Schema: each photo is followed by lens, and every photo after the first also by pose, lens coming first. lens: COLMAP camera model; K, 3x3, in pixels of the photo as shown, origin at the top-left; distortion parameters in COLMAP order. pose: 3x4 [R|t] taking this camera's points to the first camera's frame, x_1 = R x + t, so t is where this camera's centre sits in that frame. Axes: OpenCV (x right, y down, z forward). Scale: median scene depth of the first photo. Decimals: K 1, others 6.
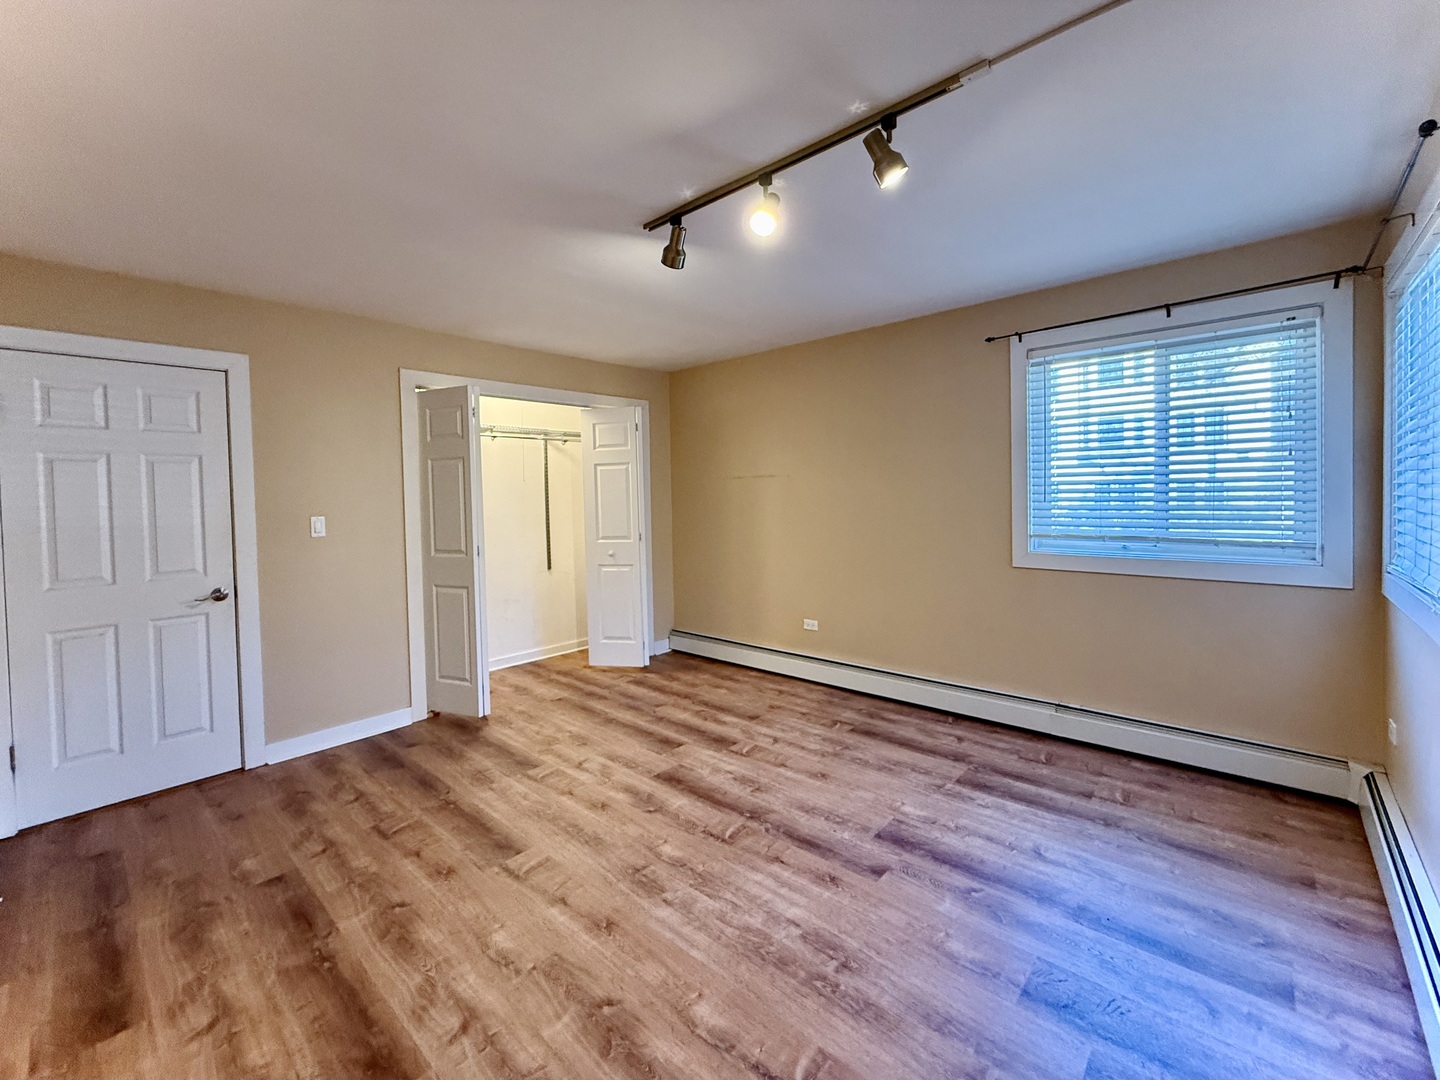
lens RADIAL K [[593.6, 0, 715.1], [0, 593.6, 520.5], [0, 0, 1]] dist [0.000032, -0.000003]
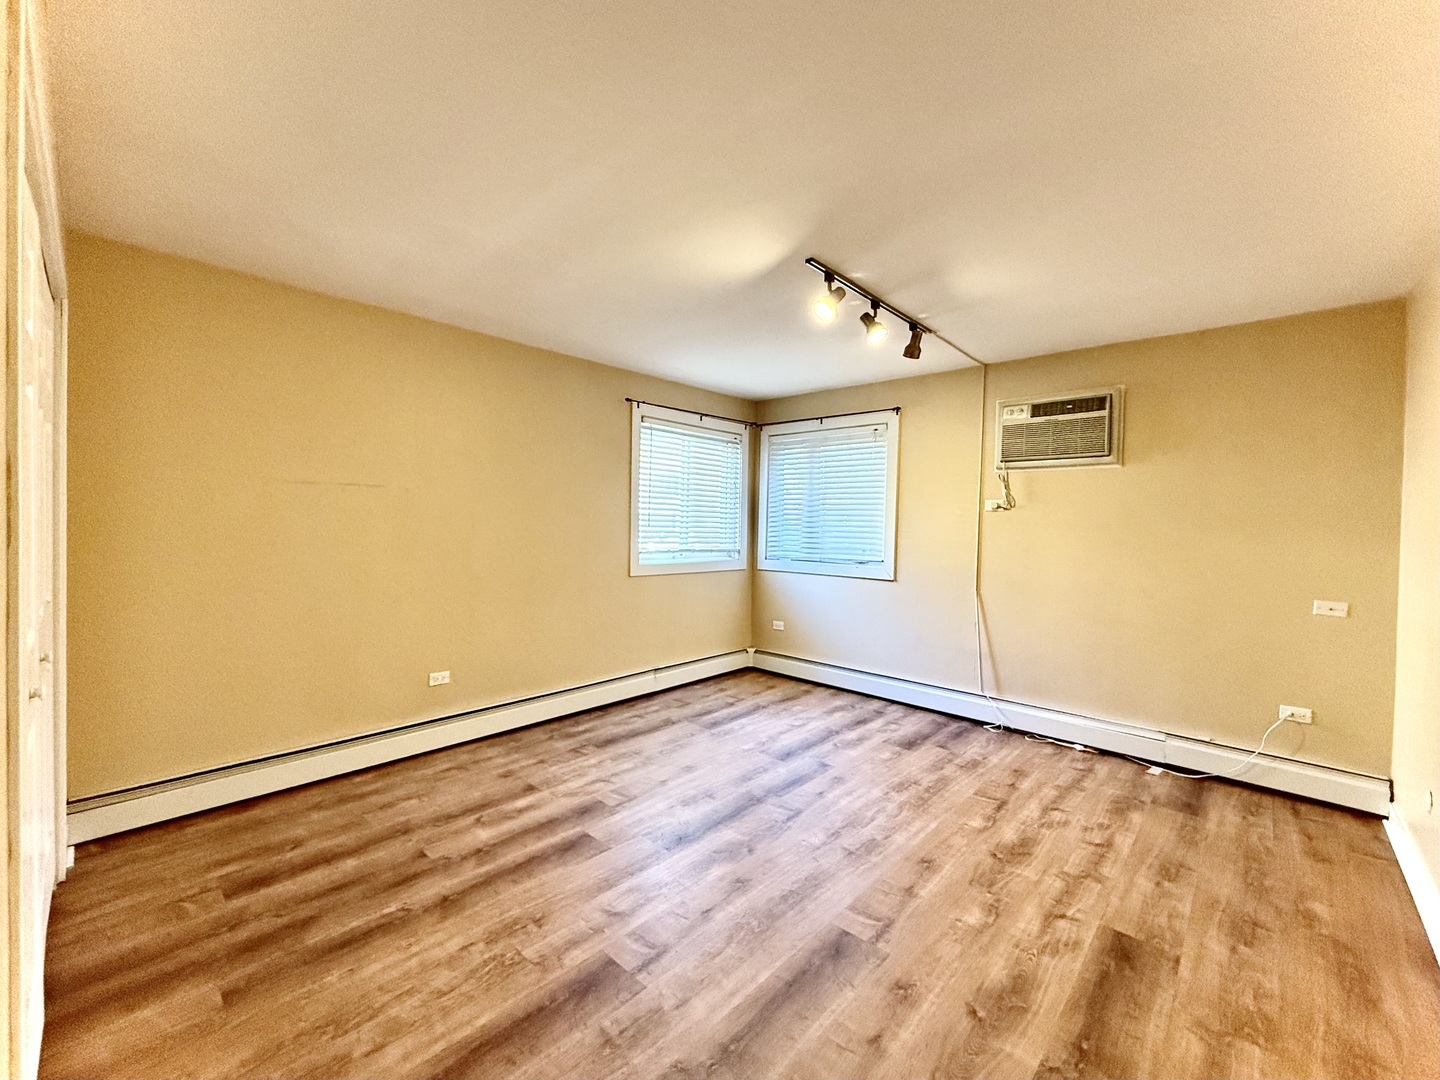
lens RADIAL K [[585.5, 0, 720.2], [0, 585.5, 532.1], [0, 0, 1]] dist [0.000400, -0.000143]
pose [[0.016244, 0.005077, 0.999855, -0.988015], [0.025483, 0.999660, -0.005490, -0.007792], [-0.999543, 0.025568, 0.016109, 0.973189]]
